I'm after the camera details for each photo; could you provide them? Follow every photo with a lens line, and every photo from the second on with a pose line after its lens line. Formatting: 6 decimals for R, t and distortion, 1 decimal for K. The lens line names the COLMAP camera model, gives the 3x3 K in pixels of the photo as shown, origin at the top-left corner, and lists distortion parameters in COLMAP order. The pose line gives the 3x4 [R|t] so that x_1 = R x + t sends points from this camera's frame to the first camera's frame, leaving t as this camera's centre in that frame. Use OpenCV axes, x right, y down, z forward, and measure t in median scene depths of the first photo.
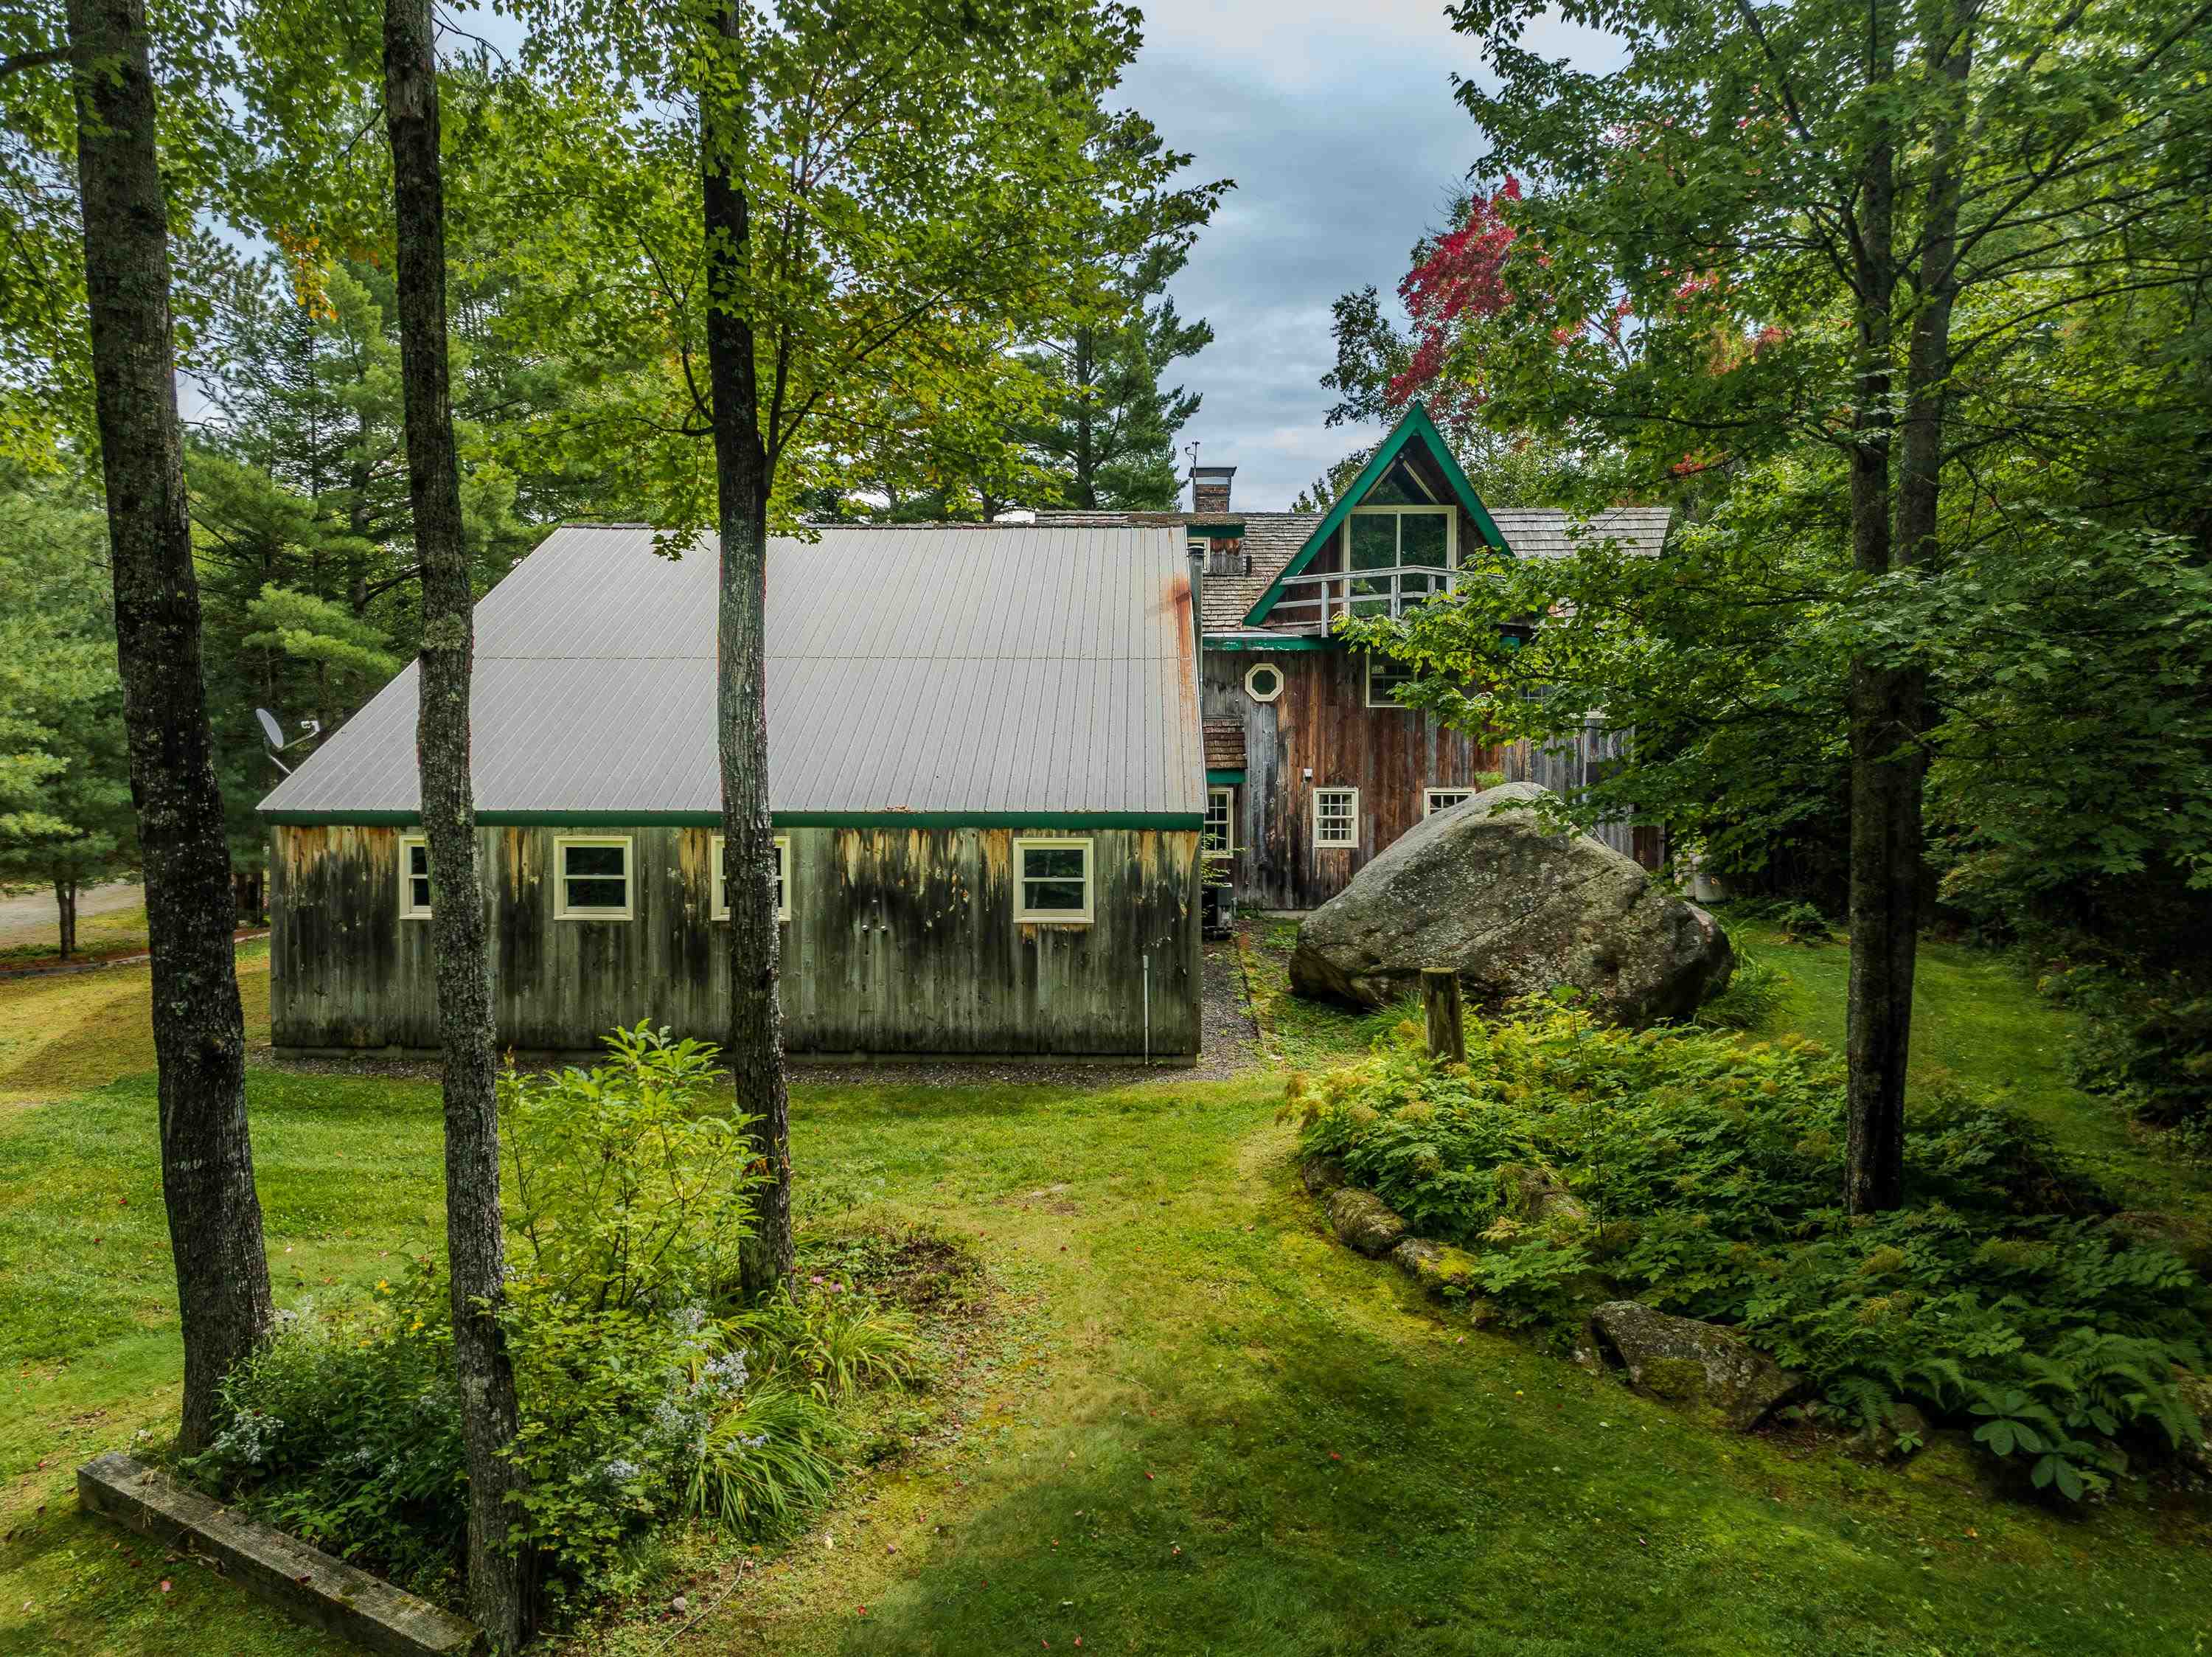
lens RADIAL K [[1549.1, 0, 1117.9], [0, 1549.1, 825.7], [0, 0, 1]] dist [-0.027888, 0.017738]
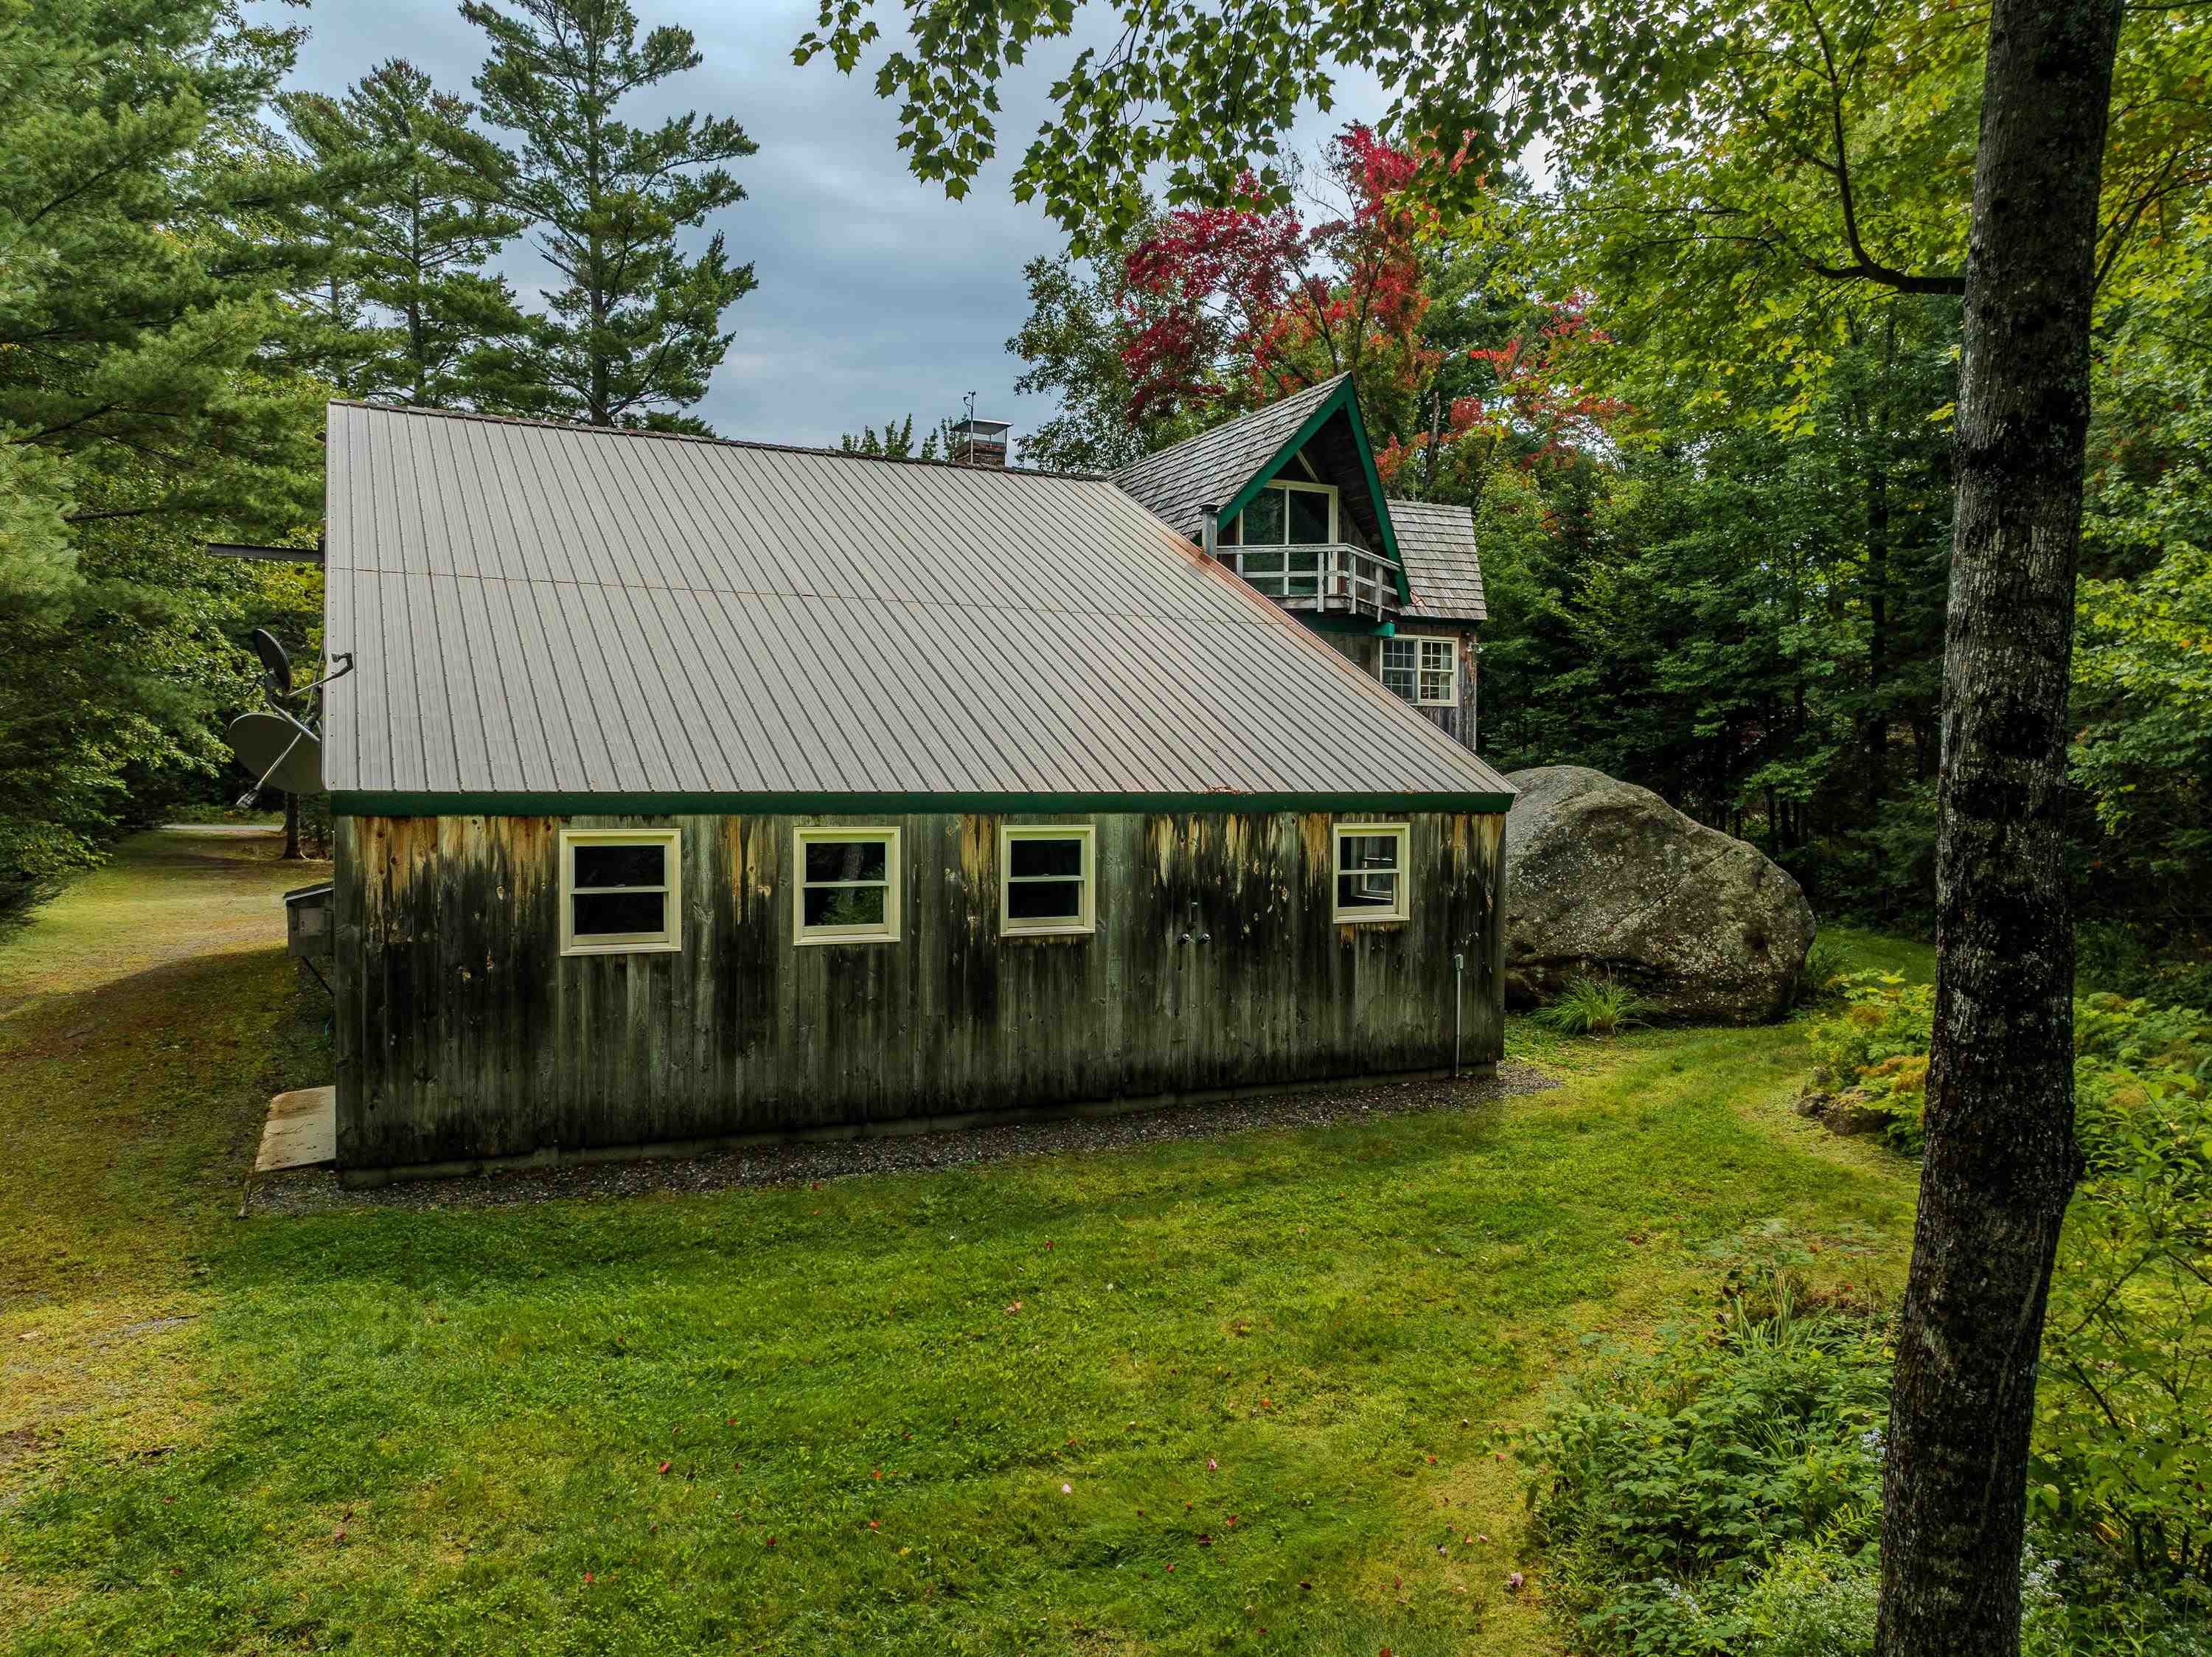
lens RADIAL K [[1549.1, 0, 1105.6], [0, 1549.1, 826.9], [0, 0, 1]] dist [-0.027888, 0.017738]
pose [[0.884943, -0.011402, 0.465560, -0.567462], [0.010309, 0.999935, 0.004895, 0.004418], [-0.465586, 0.000468, 0.885003, 0.306535]]
